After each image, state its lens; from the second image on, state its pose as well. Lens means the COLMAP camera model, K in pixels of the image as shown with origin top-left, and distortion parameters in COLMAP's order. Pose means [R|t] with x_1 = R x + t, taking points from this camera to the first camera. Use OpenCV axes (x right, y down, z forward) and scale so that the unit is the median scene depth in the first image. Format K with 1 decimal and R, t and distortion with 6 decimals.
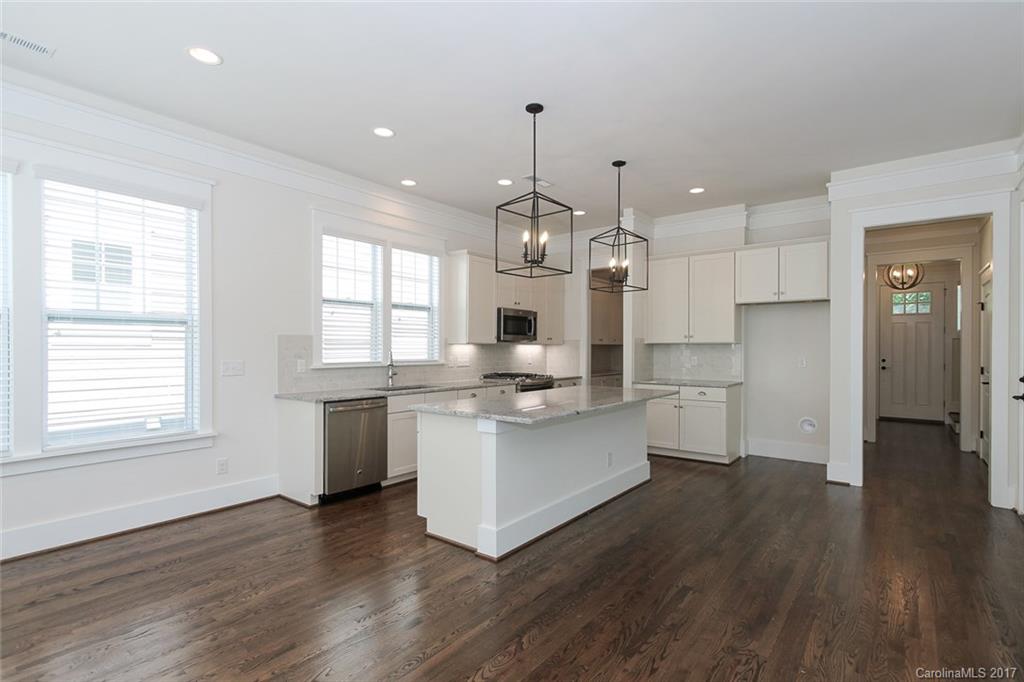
lens RADIAL K [[507.3, 0, 508.2], [0, 507.3, 348.0], [0, 0, 1]] dist [0.006958, 0.002737]
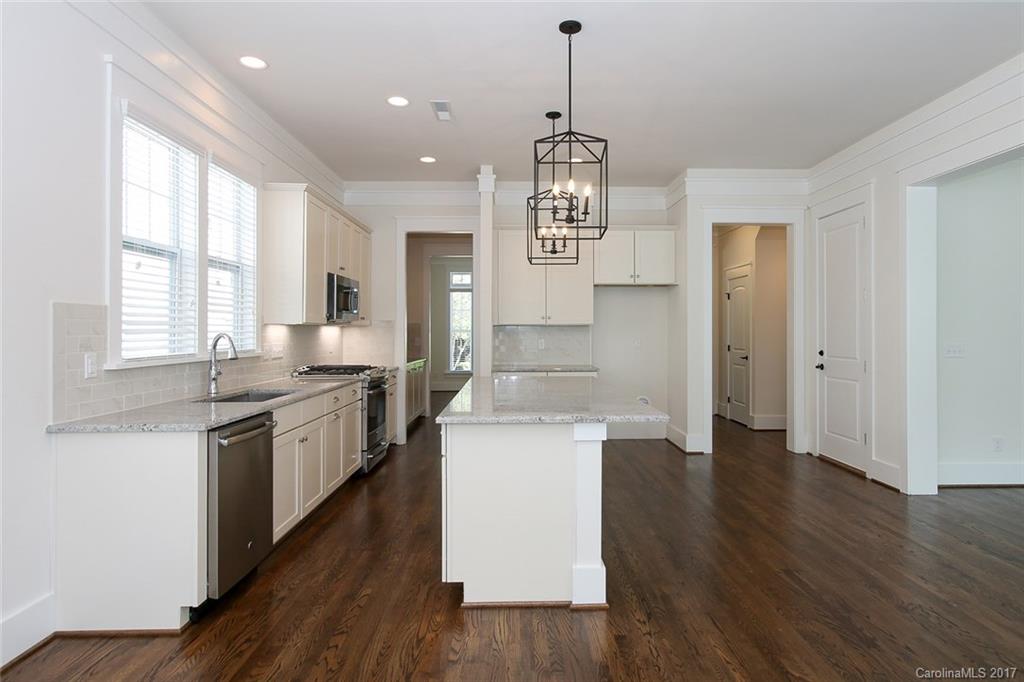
lens RADIAL K [[599.0, 0, 519.3], [0, 599.0, 326.5], [0, 0, 1]] dist [0.004655, 0.002605]
pose [[0.757906, 0.002644, 0.652358, -0.458501], [0.003960, 0.999955, -0.008654, 0.003092], [-0.652351, 0.009142, 0.757862, 0.257296]]
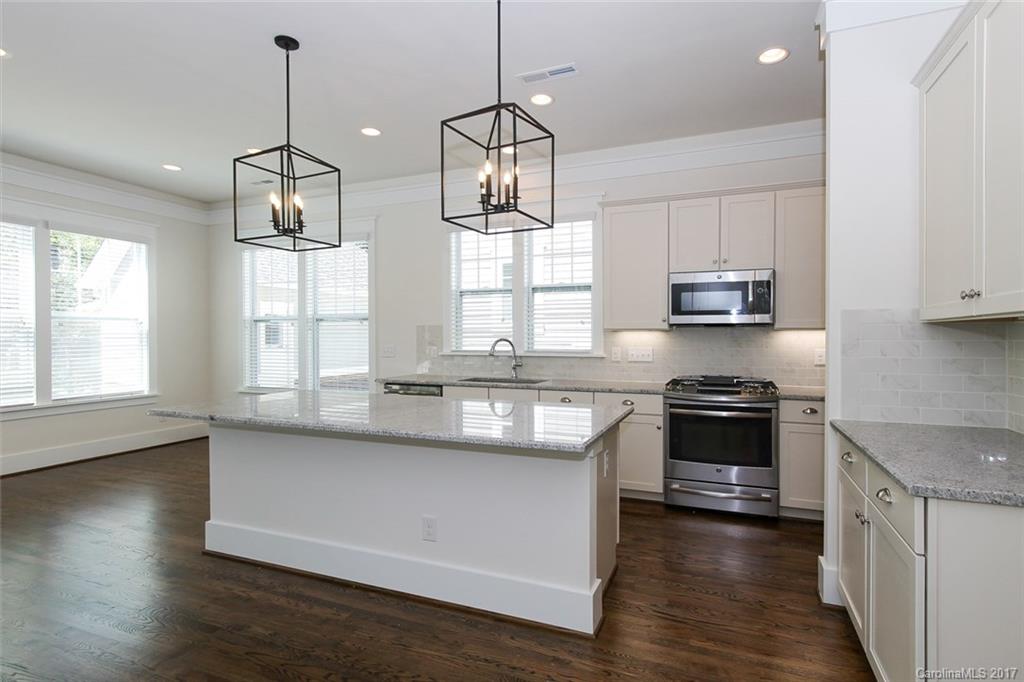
lens RADIAL K [[485.4, 0, 527.6], [0, 485.4, 334.2], [0, 0, 1]] dist [-0.019338, -0.000189]
pose [[0.300843, -0.005120, -0.953660, 0.661204], [0.000827, 0.999987, -0.005108, 0.000727], [0.953673, 0.000748, 0.300843, 0.824197]]
